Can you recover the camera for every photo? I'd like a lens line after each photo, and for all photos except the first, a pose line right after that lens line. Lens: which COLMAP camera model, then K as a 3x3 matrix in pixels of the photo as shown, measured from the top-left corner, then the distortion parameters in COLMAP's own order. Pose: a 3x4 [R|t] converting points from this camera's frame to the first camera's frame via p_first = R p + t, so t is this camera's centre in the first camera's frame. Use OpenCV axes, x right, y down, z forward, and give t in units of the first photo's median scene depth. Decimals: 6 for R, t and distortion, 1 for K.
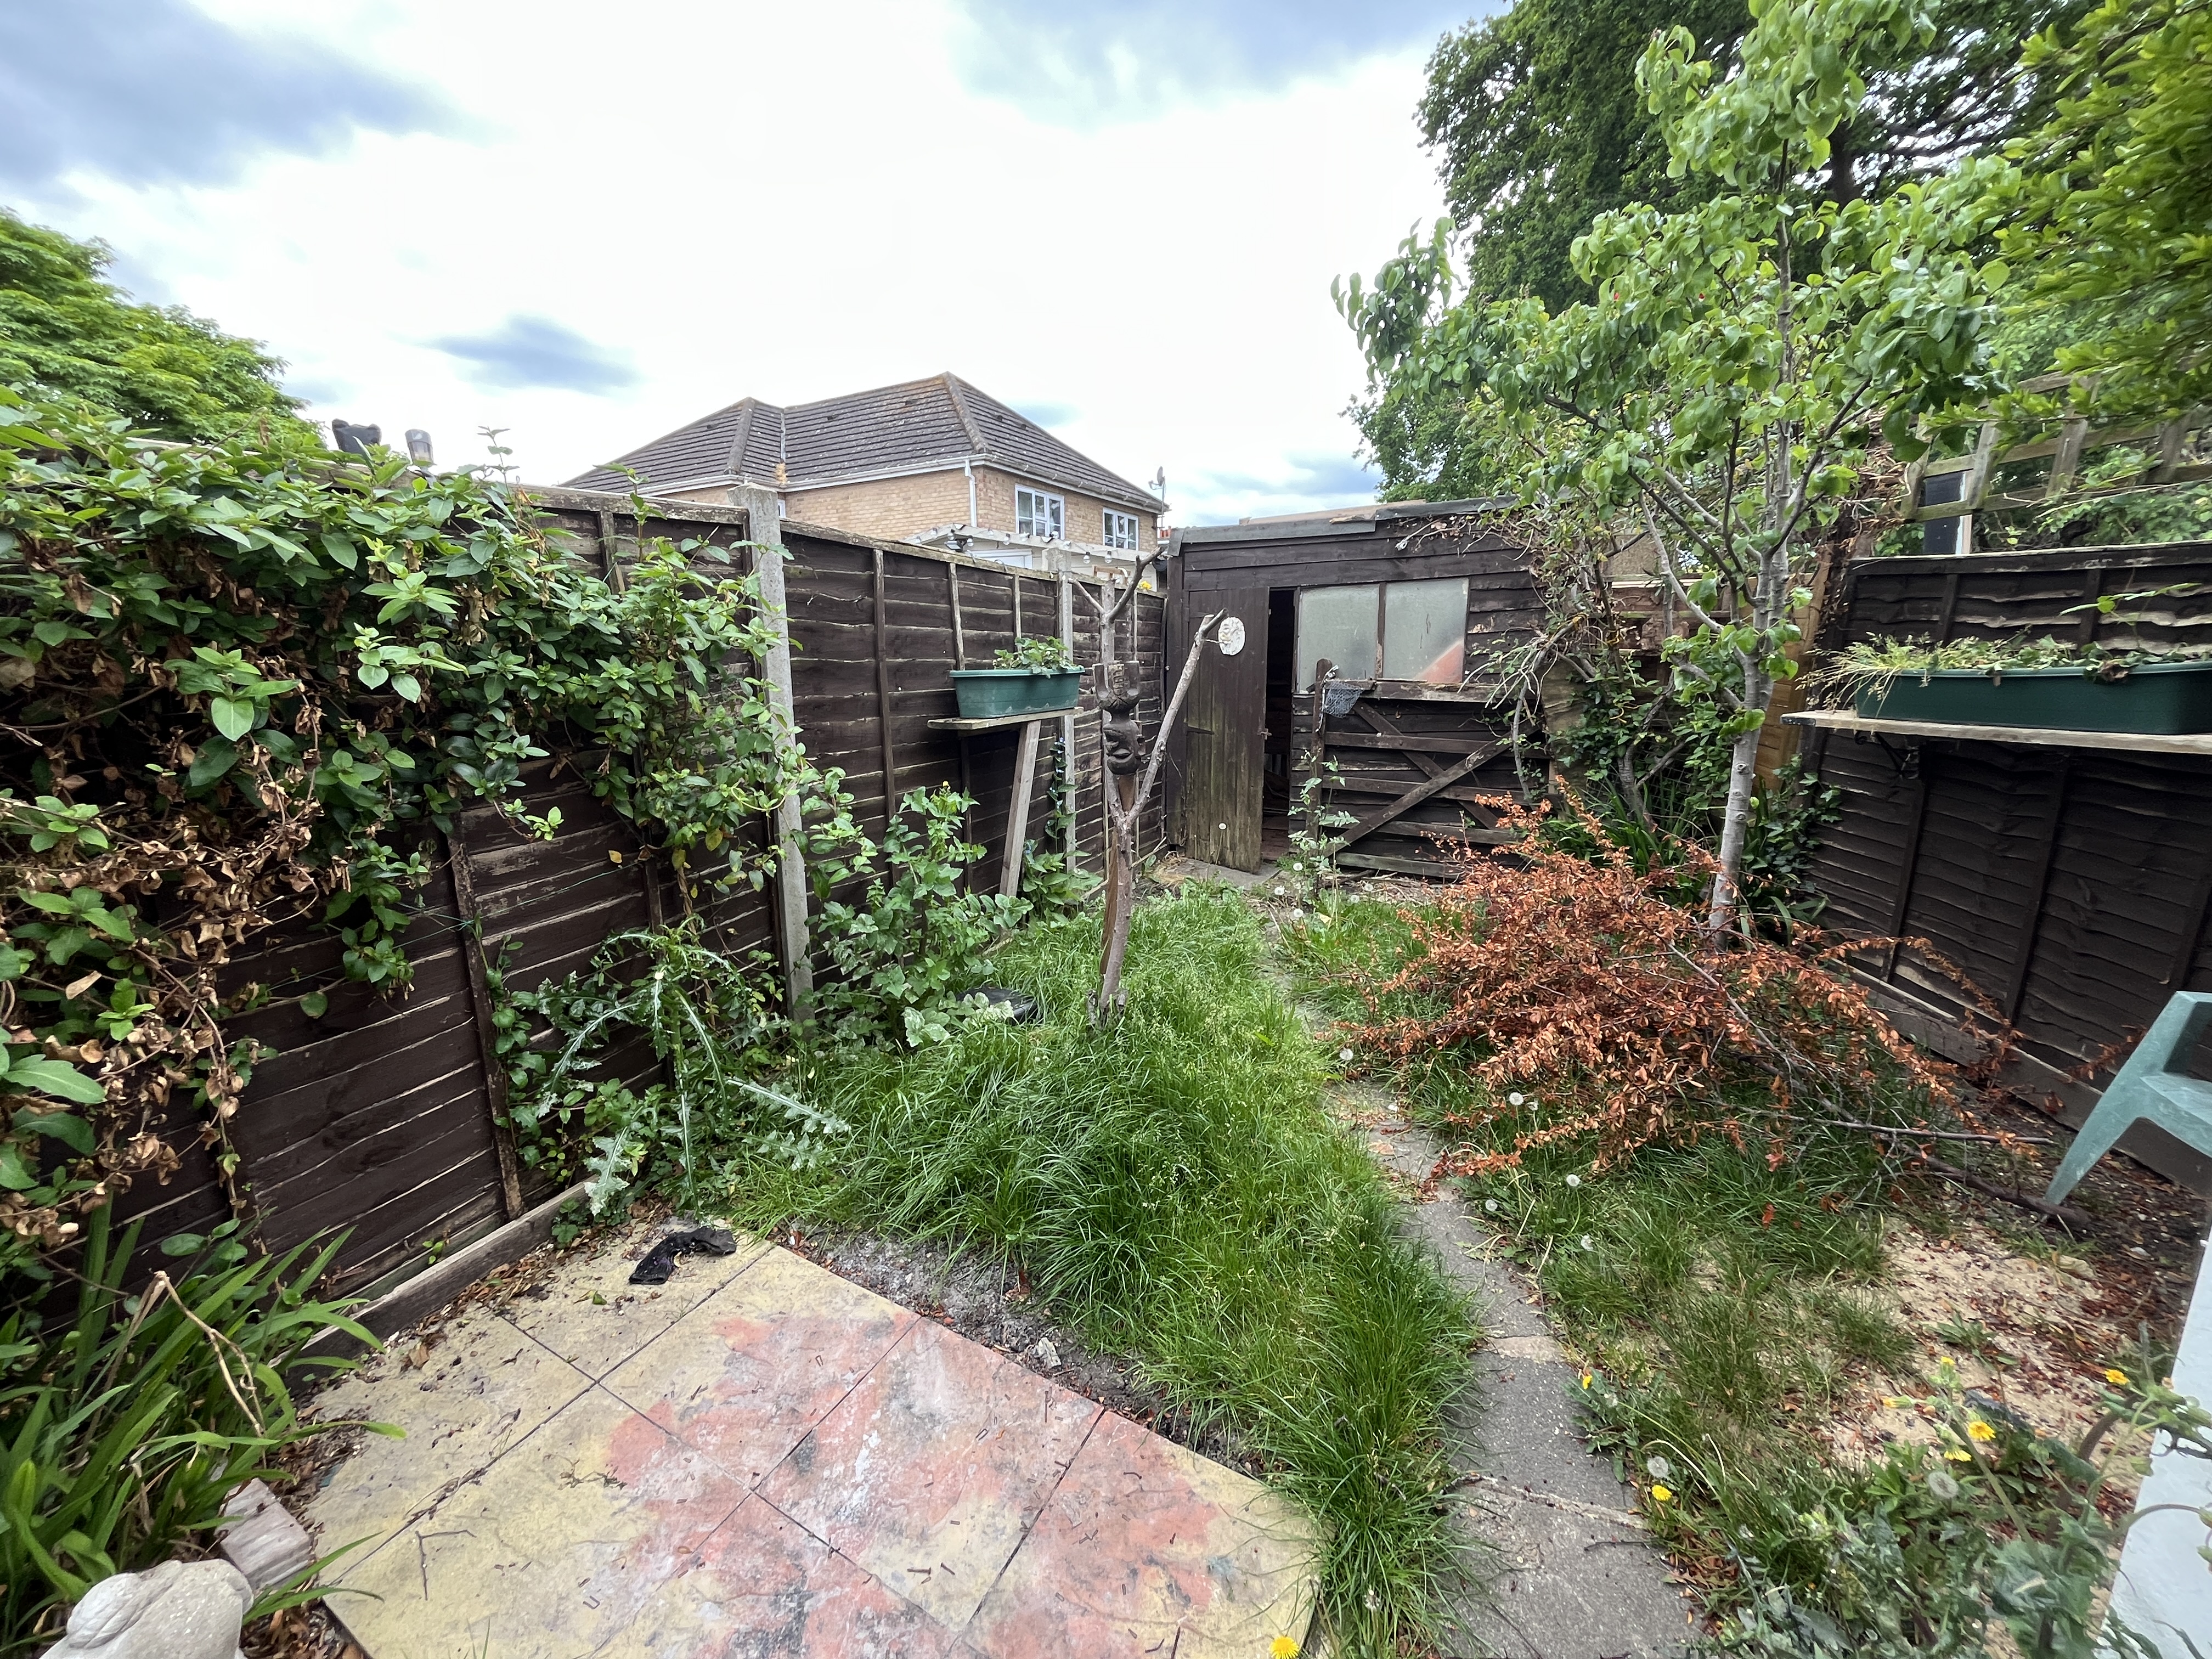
lens RADIAL K [[894.7, 0, 1096.0], [0, 894.7, 830.2], [0, 0, 1]] dist [-0.003132, 0.000310]
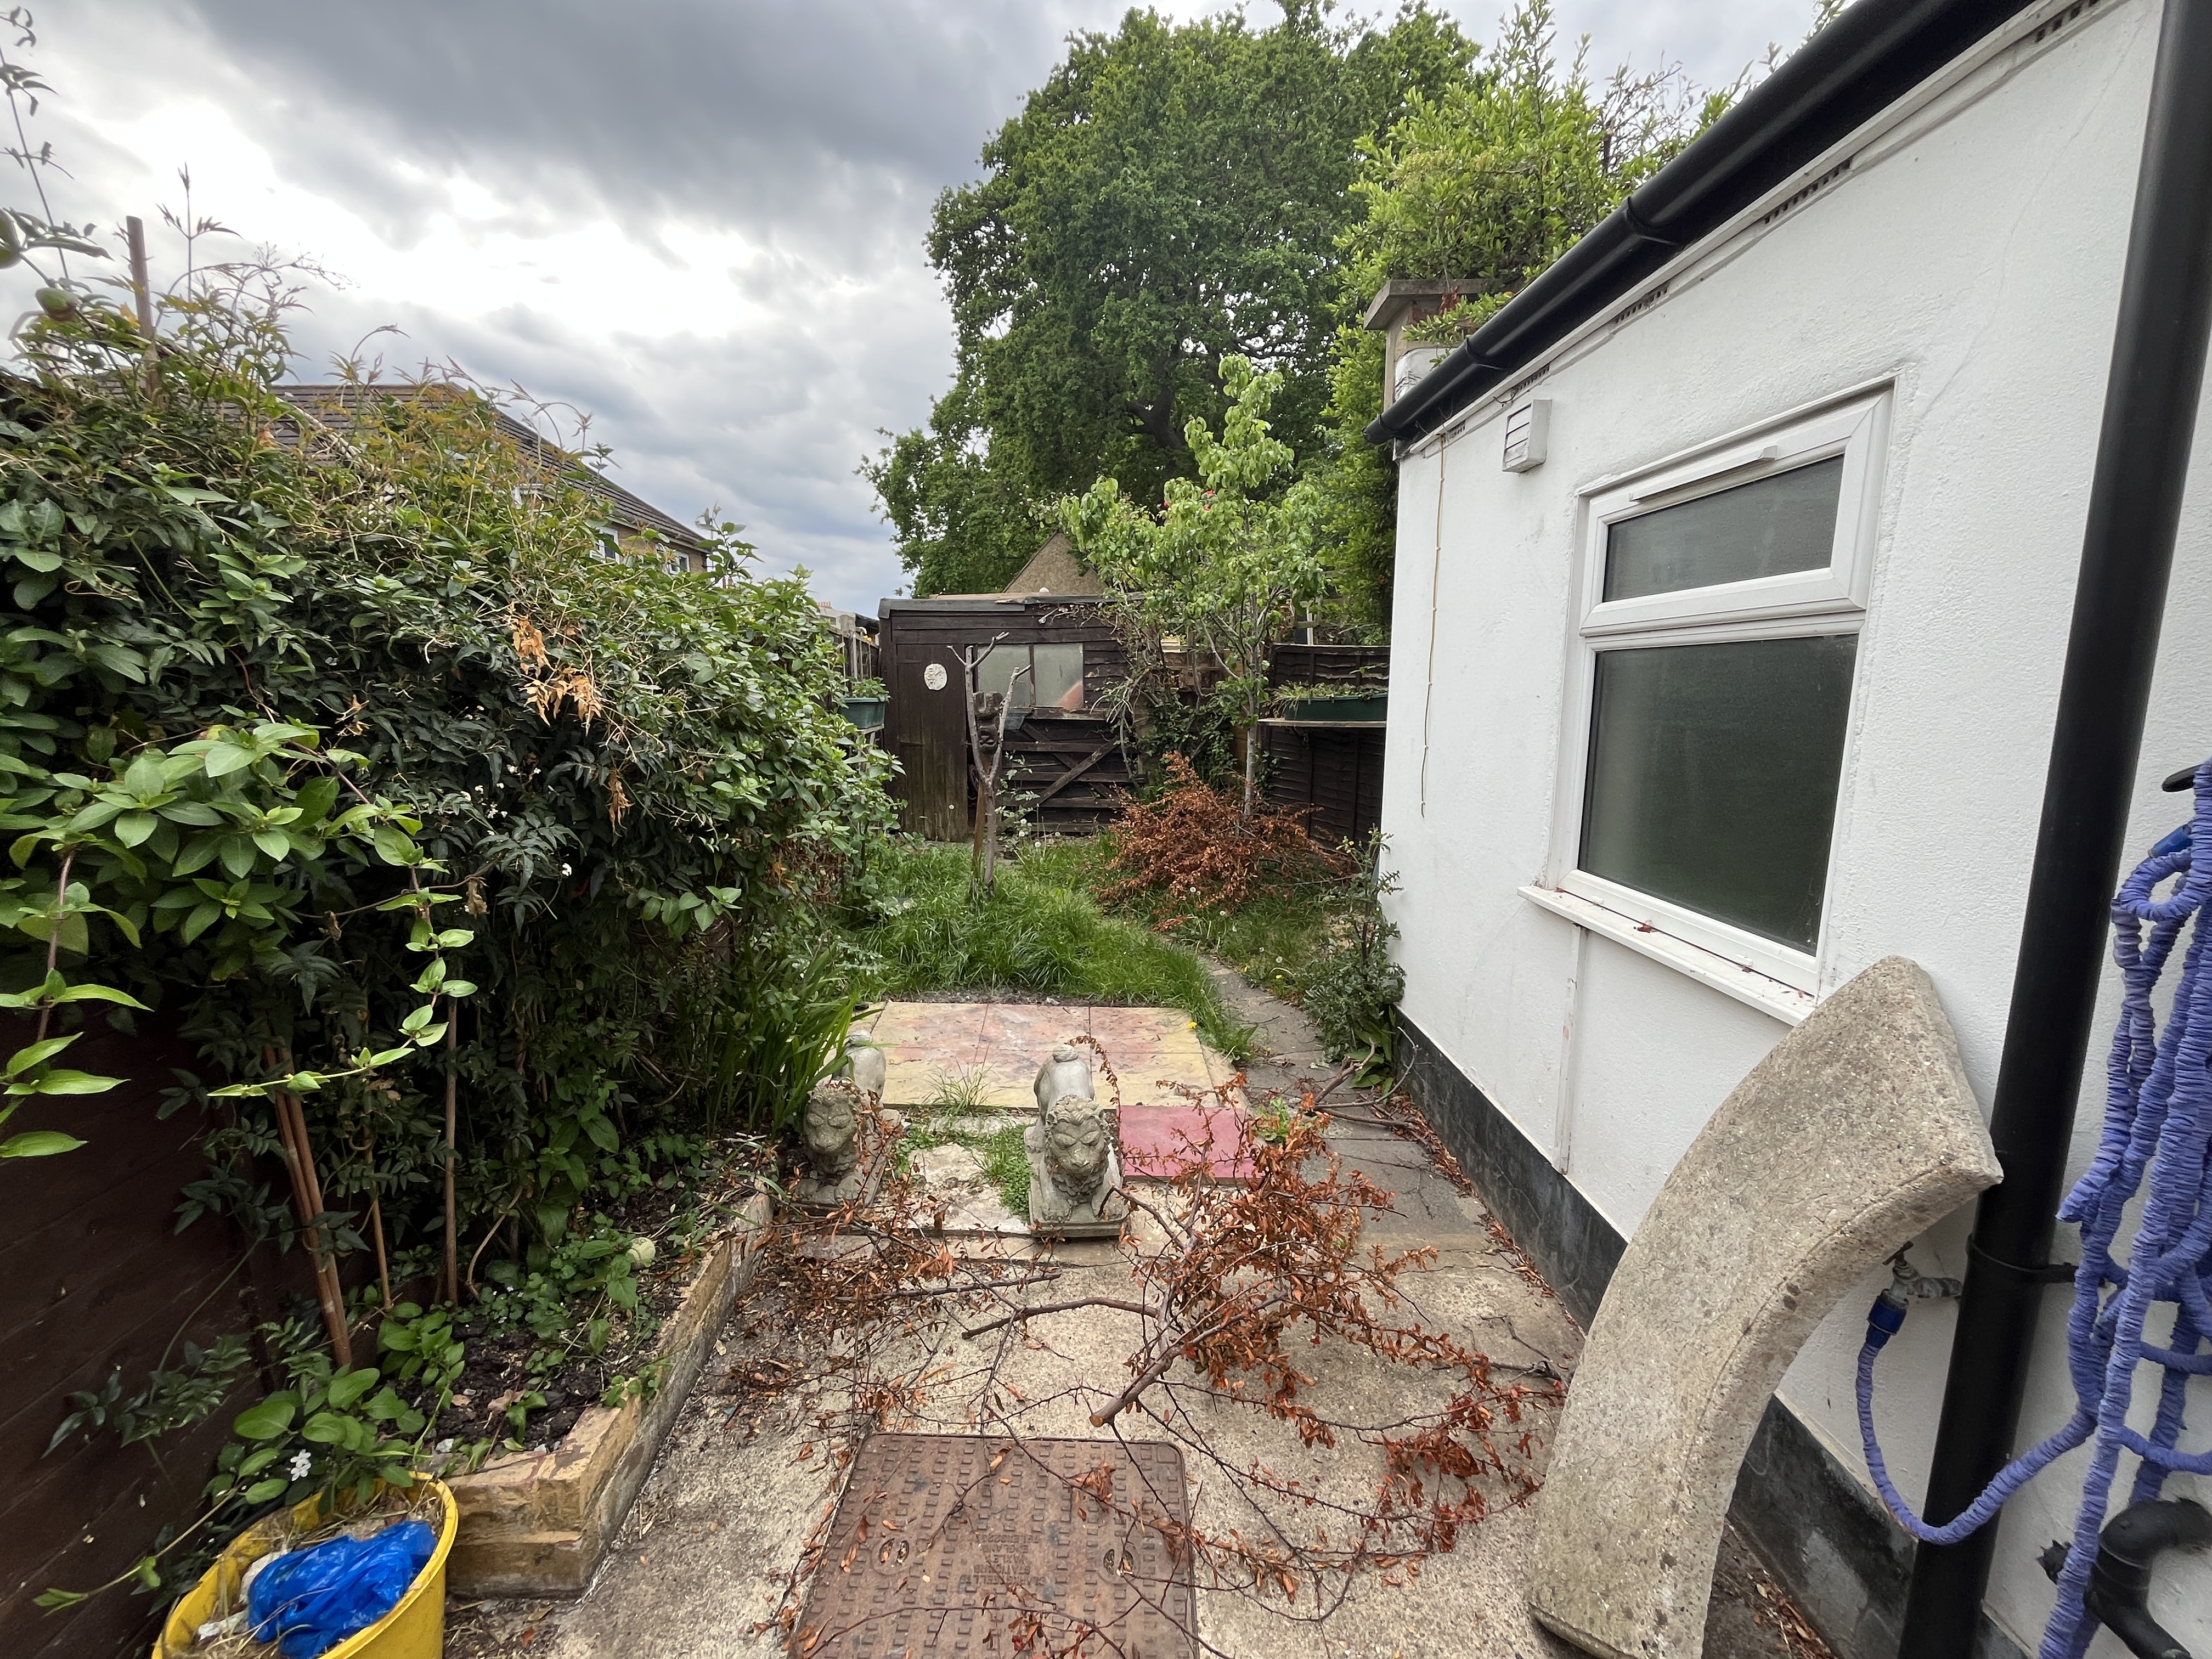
lens RADIAL K [[892.6, 0, 1097.2], [0, 892.6, 828.7], [0, 0, 1]] dist [-0.000876, -0.000586]
pose [[0.861070, -0.073695, 0.503118, -0.407442], [0.094941, 0.995343, -0.016695, 0.081410], [-0.499544, 0.062142, 0.864057, -0.390261]]
